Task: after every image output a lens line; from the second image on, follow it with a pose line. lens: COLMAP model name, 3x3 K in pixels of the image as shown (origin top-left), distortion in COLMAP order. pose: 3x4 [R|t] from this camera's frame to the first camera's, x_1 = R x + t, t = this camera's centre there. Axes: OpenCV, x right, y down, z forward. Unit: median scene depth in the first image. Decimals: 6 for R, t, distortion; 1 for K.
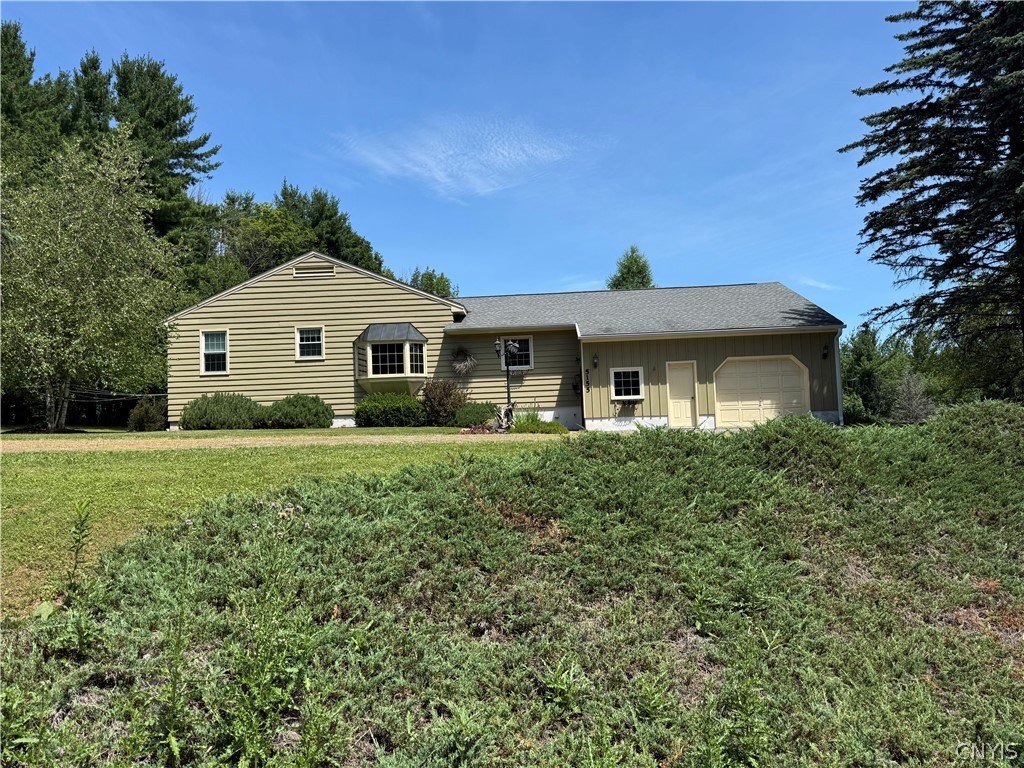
lens RADIAL K [[704.8, 0, 513.1], [0, 704.8, 382.7], [0, 0, 1]] dist [-0.002899, -0.001825]
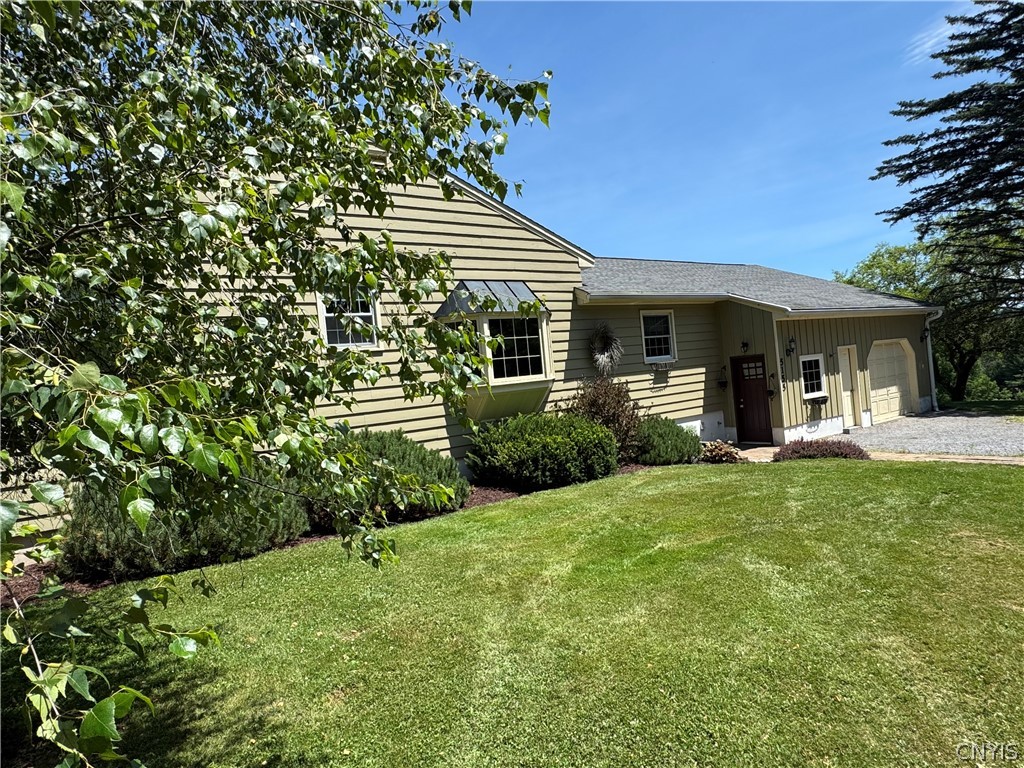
lens RADIAL K [[613.3, 0, 510.9], [0, 613.3, 381.9], [0, 0, 1]] dist [-0.002688, -0.000864]
pose [[0.754254, -0.046340, 0.654946, -0.477116], [0.035193, 0.998926, 0.030150, -0.022287], [-0.655639, 0.000309, 0.755074, 0.662067]]
